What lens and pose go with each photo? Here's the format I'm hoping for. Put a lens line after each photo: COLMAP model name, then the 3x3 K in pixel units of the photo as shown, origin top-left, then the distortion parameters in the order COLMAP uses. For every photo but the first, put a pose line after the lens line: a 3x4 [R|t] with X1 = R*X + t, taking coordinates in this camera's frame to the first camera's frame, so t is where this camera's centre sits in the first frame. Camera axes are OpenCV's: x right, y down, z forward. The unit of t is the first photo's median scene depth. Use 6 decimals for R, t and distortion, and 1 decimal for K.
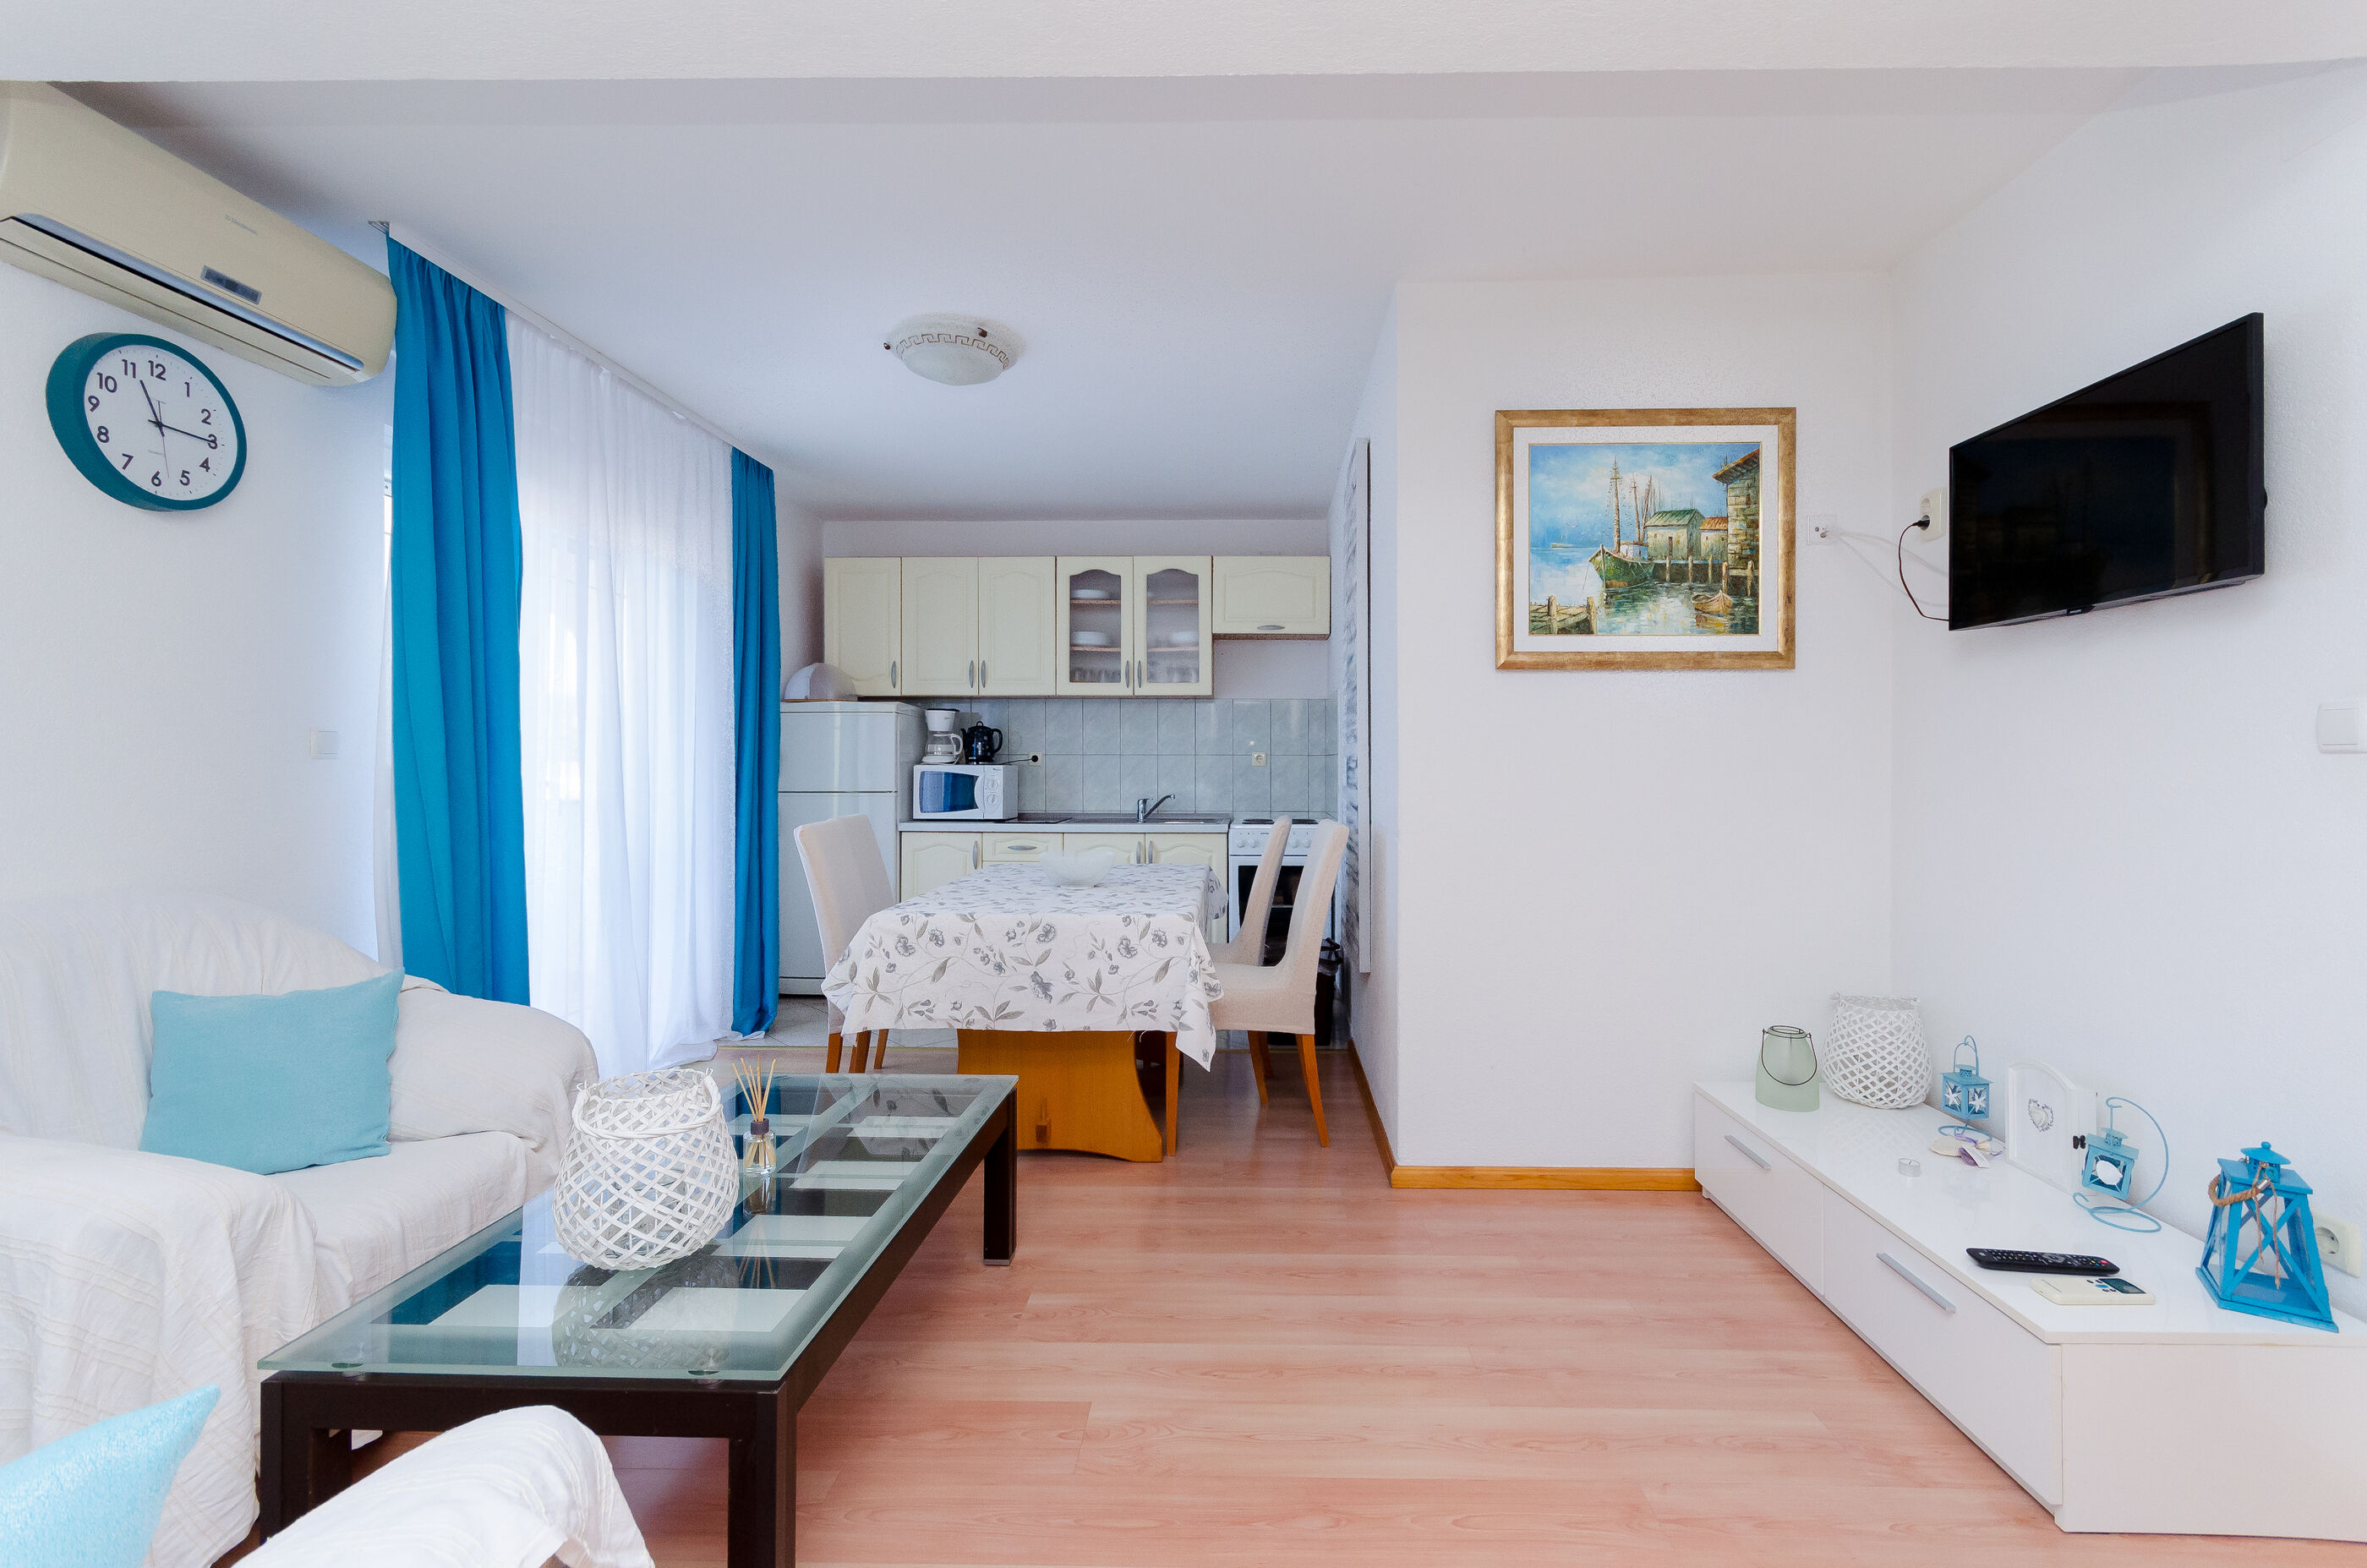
lens RADIAL K [[1041.8, 0, 1214.3], [0, 1041.8, 753.4], [0, 0, 1]] dist [0.001292, 0.000177]
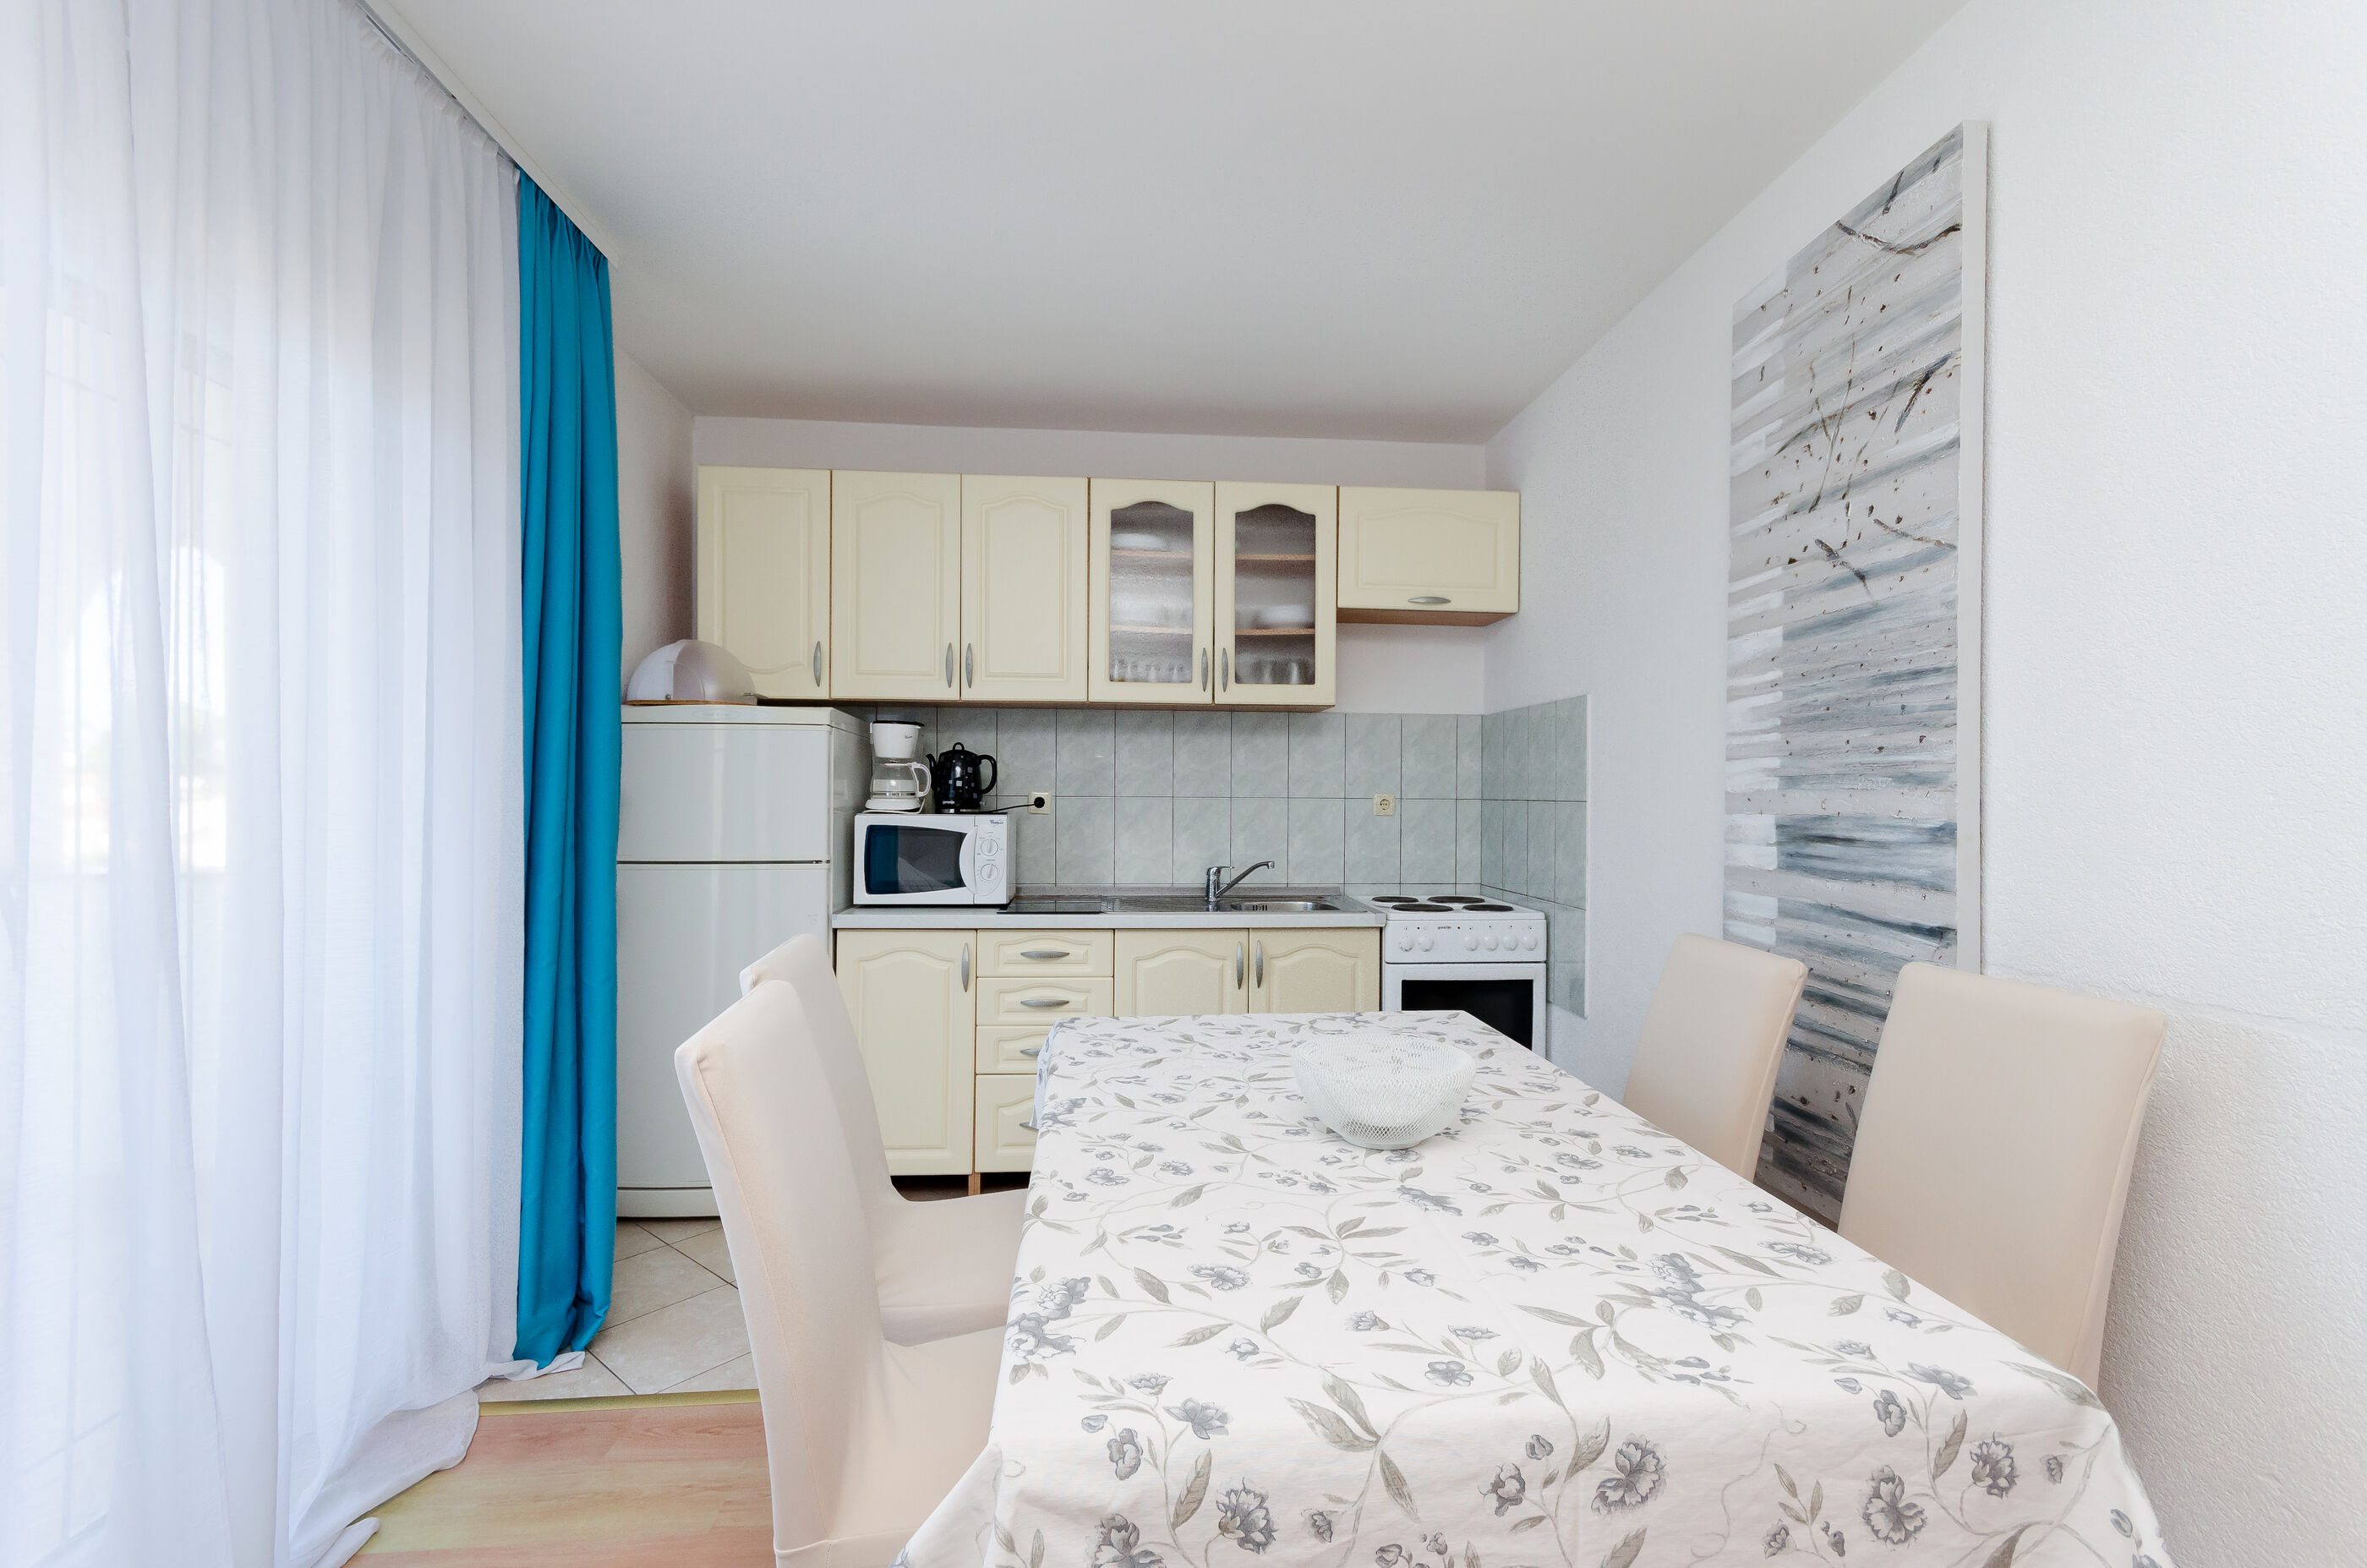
lens RADIAL K [[1030.4, 0, 1183.5], [0, 1030.4, 784.0], [0, 0, 1]] dist [0.002841, 0.000269]
pose [[0.994221, 0.005211, 0.107227, -0.306305], [-0.005284, 0.999986, 0.000398, -0.014114], [-0.107224, -0.000962, 0.994234, 0.730044]]
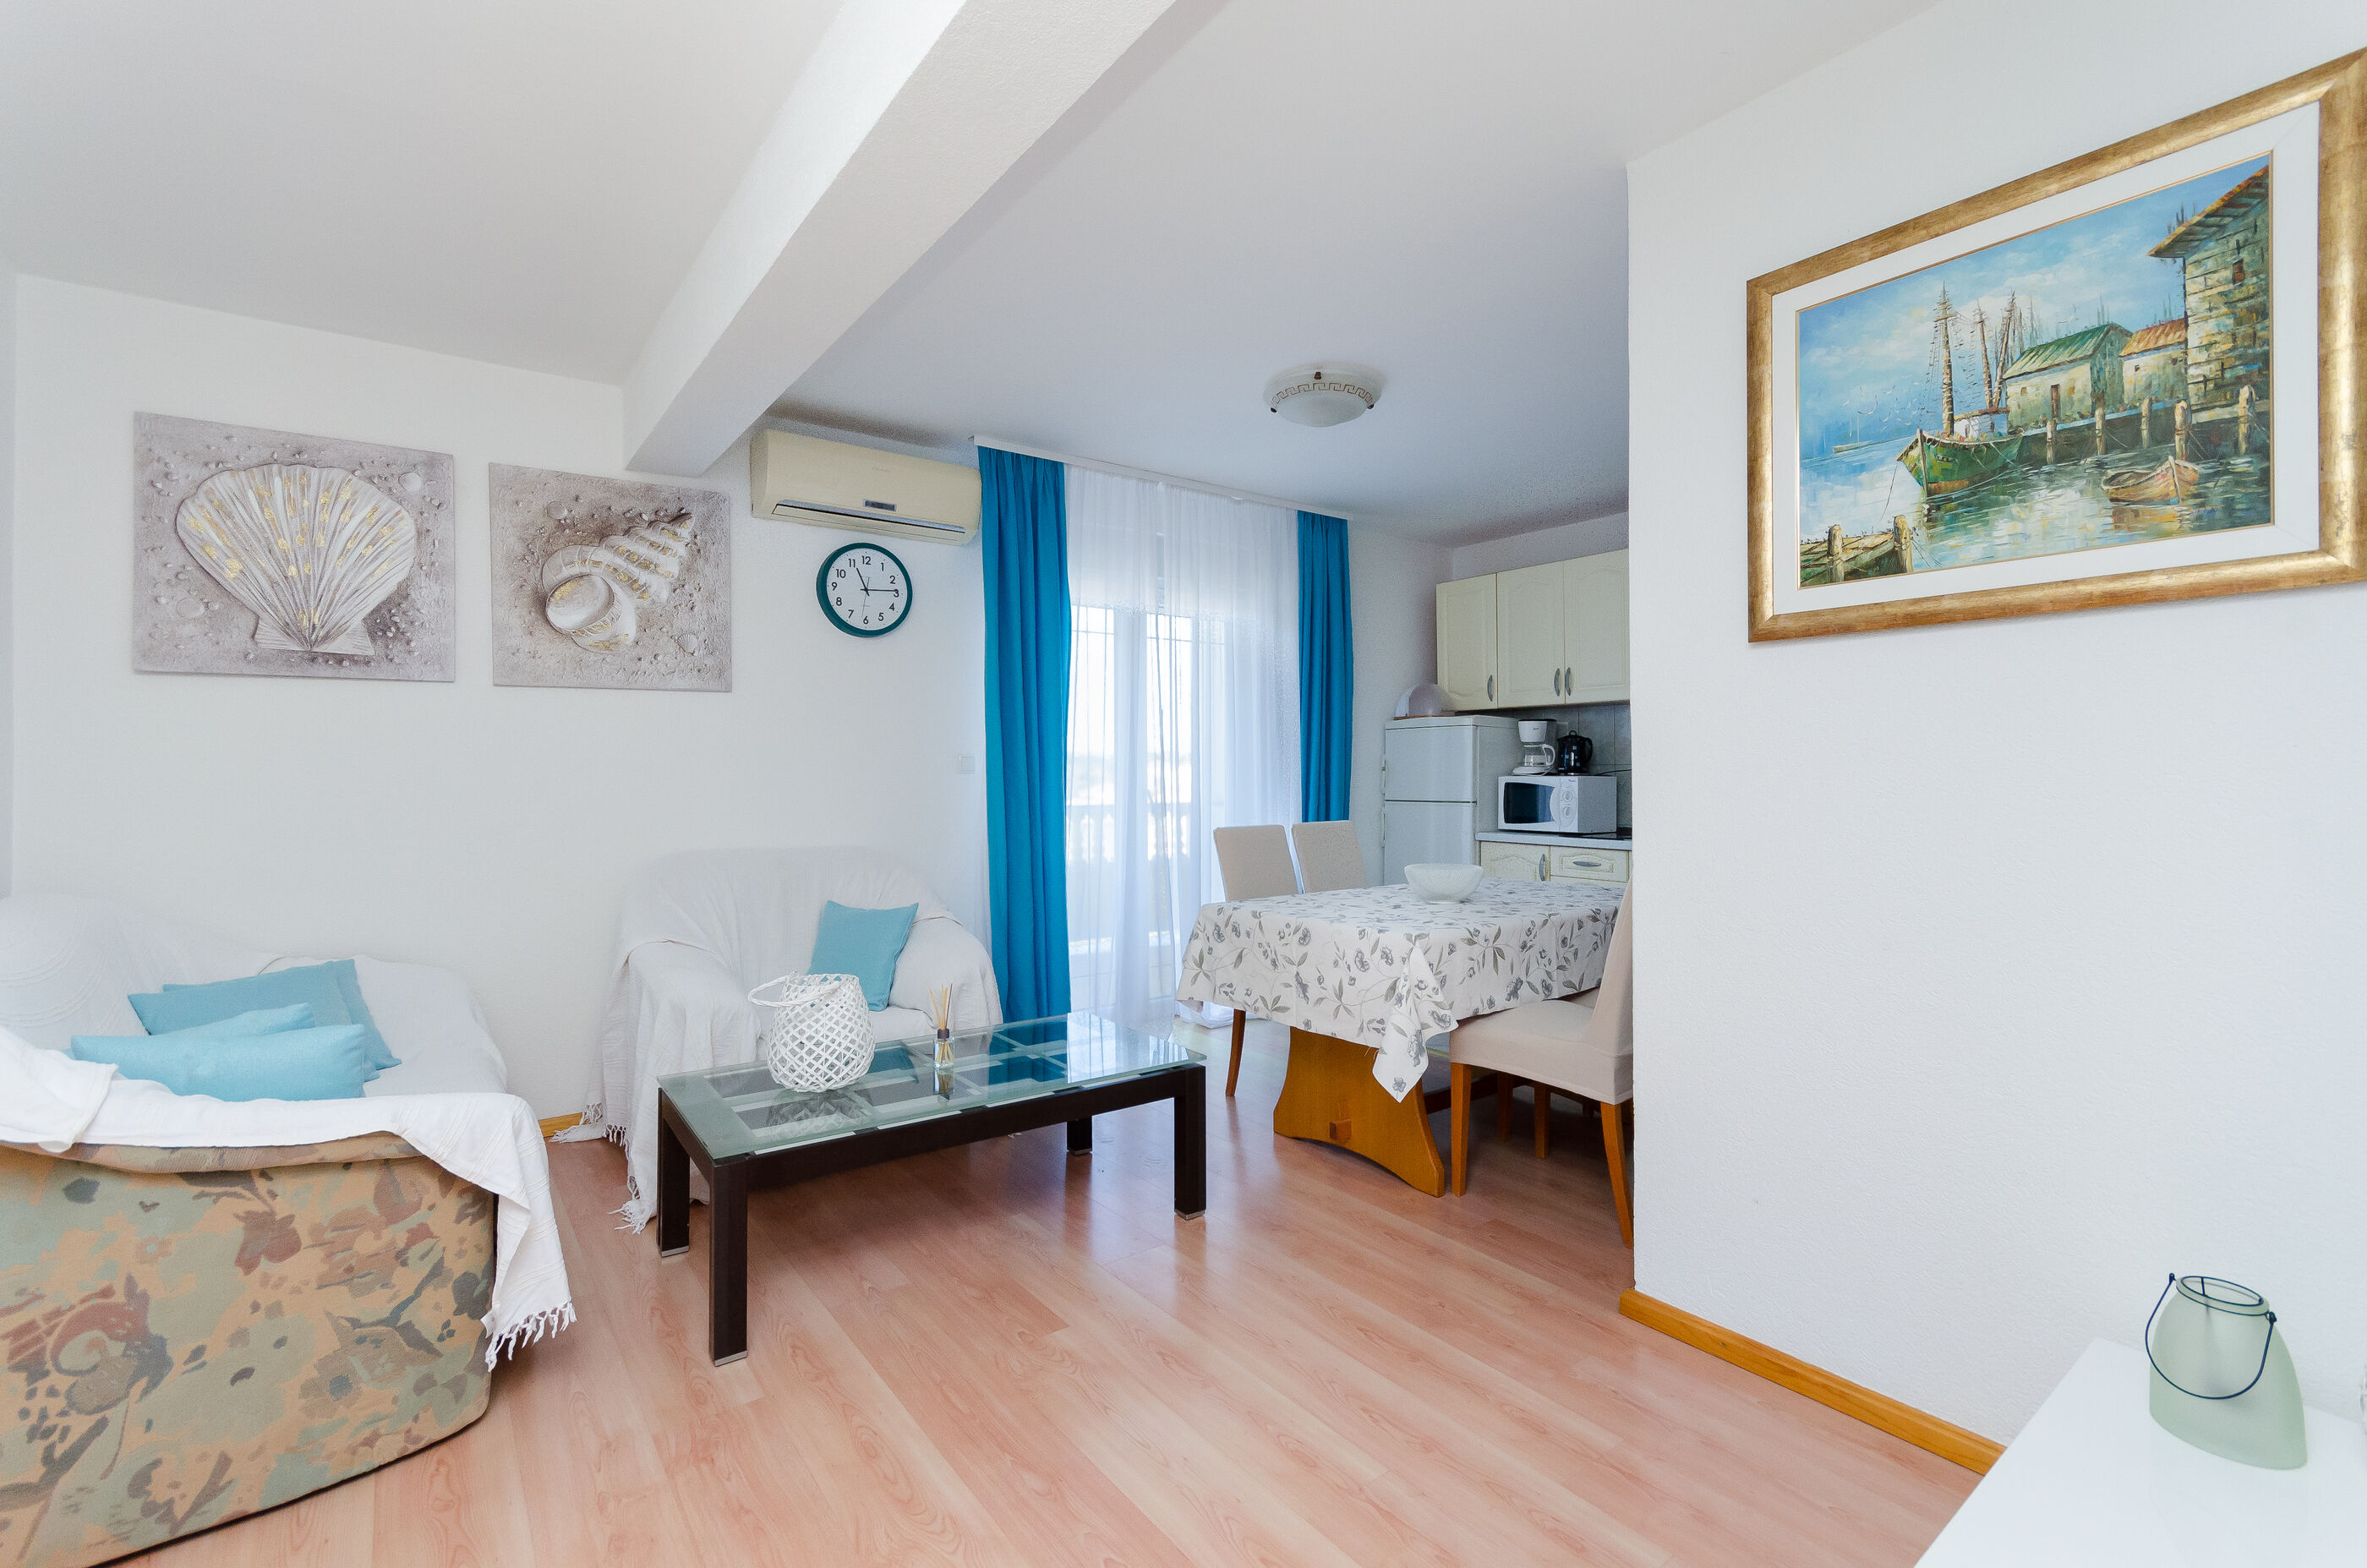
lens RADIAL K [[1030.3, 0, 1194.4], [0, 1030.3, 761.8], [0, 0, 1]] dist [-0.000790, -0.000246]
pose [[0.622525, -0.012642, -0.782498, 0.585134], [0.011713, 0.999908, -0.006836, 0.001132], [0.782513, -0.004910, 0.622615, 0.263100]]
